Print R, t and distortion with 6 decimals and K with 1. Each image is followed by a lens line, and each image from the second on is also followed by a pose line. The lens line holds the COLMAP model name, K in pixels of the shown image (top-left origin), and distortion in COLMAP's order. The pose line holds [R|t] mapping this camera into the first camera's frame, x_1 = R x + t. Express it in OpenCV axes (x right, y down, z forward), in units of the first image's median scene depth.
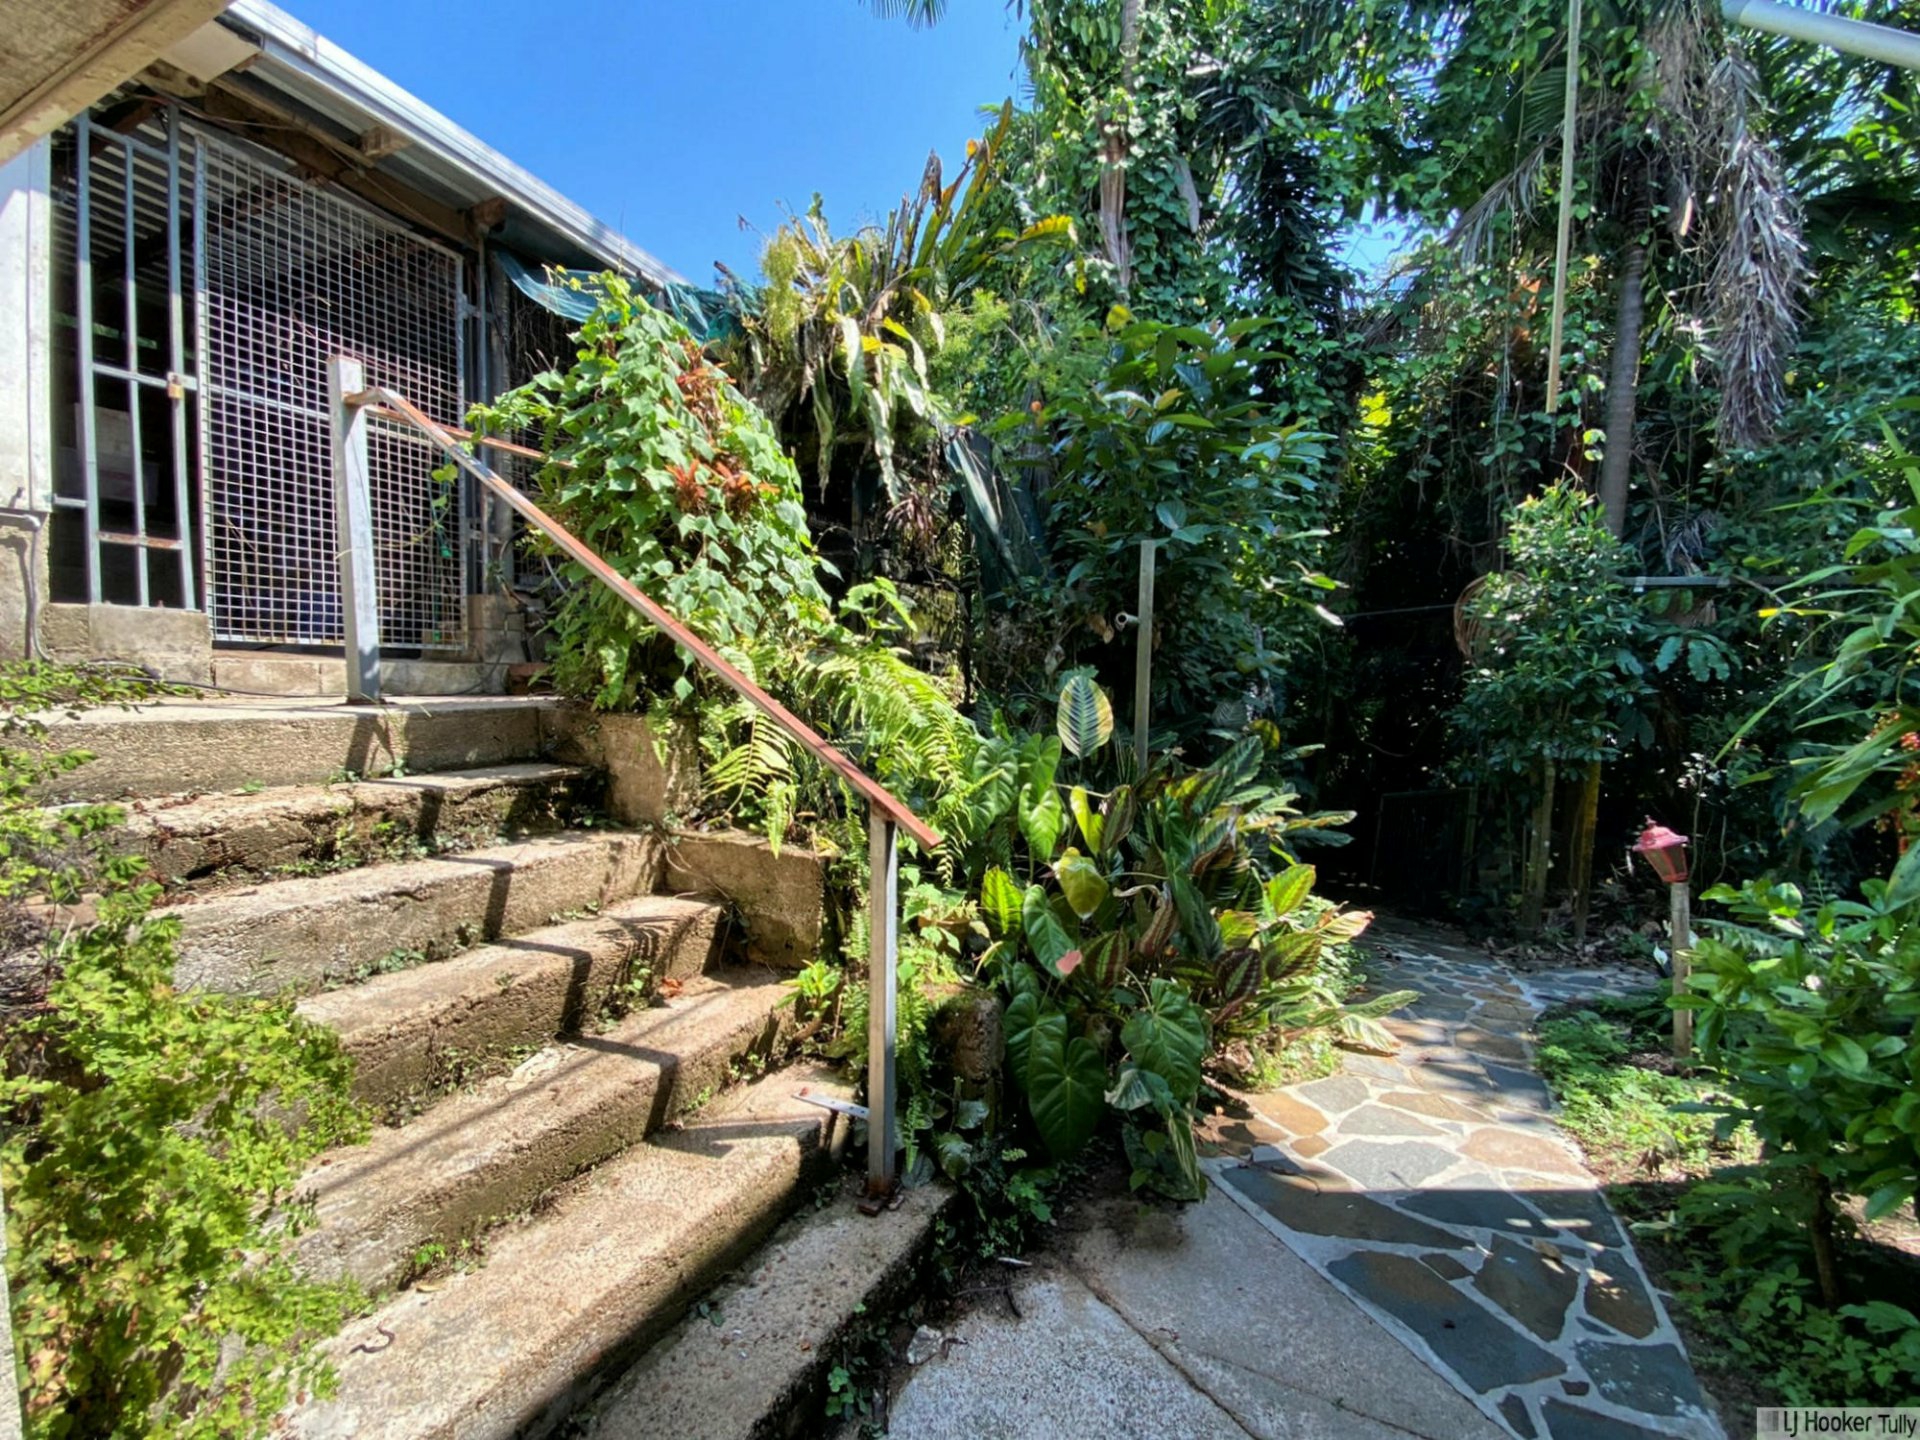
lens RADIAL K [[770.6, 0, 960.0], [0, 770.6, 720.0], [0, 0, 1]] dist [0.000166, -0.012898]
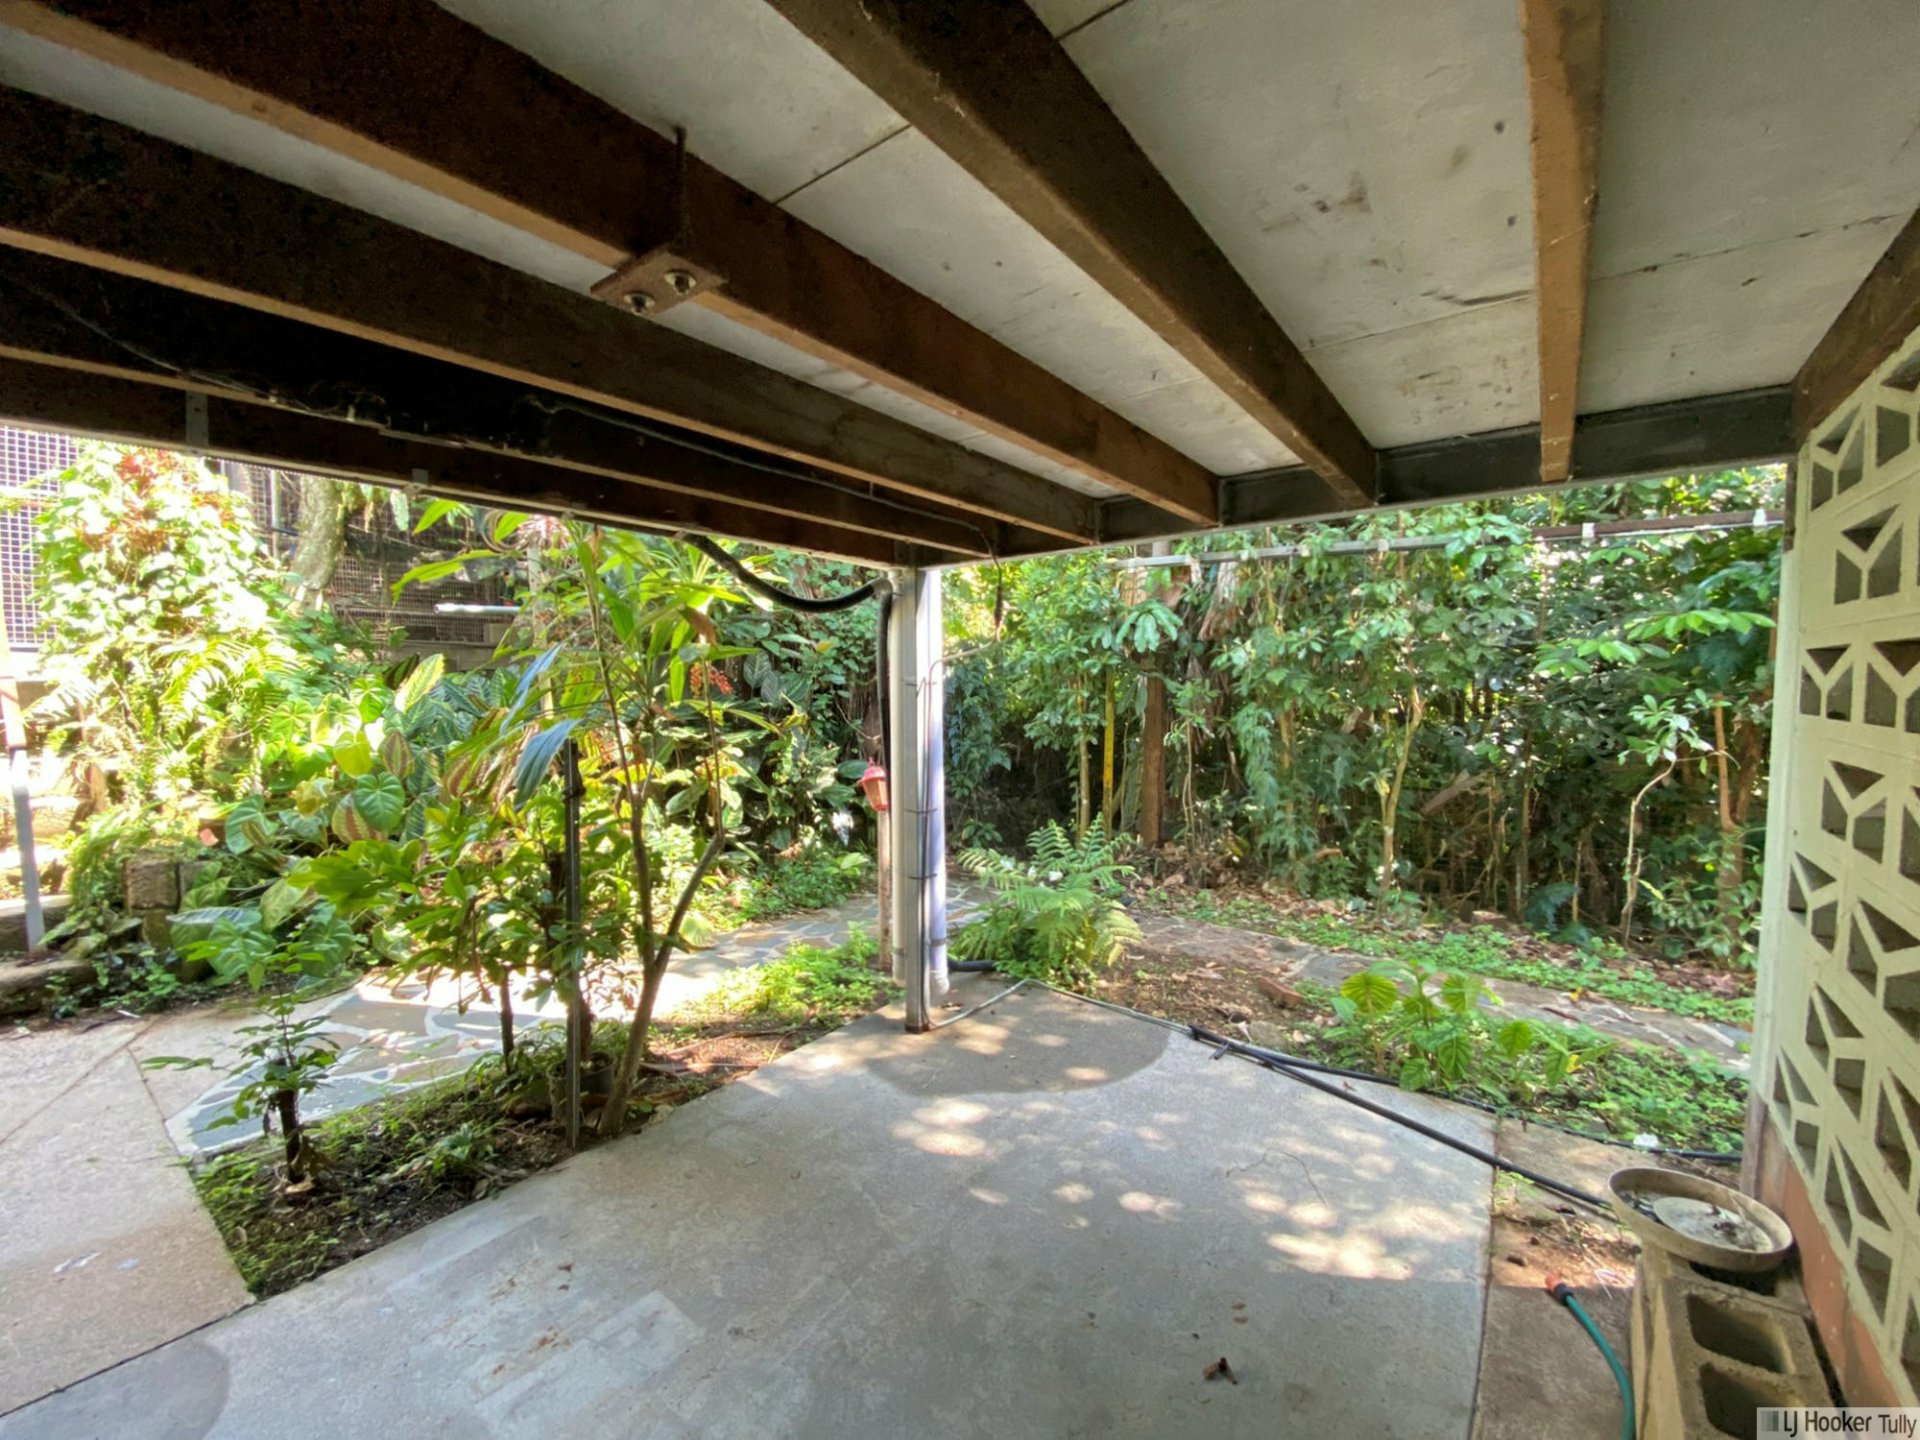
lens RADIAL K [[770.6, 0, 960.0], [0, 770.6, 720.0], [0, 0, 1]] dist [0.000166, -0.012898]
pose [[0.977010, -0.009811, -0.212969, 1.413328], [0.010286, 0.999946, 0.001125, 0.073981], [0.212947, -0.003290, 0.977058, -0.103976]]
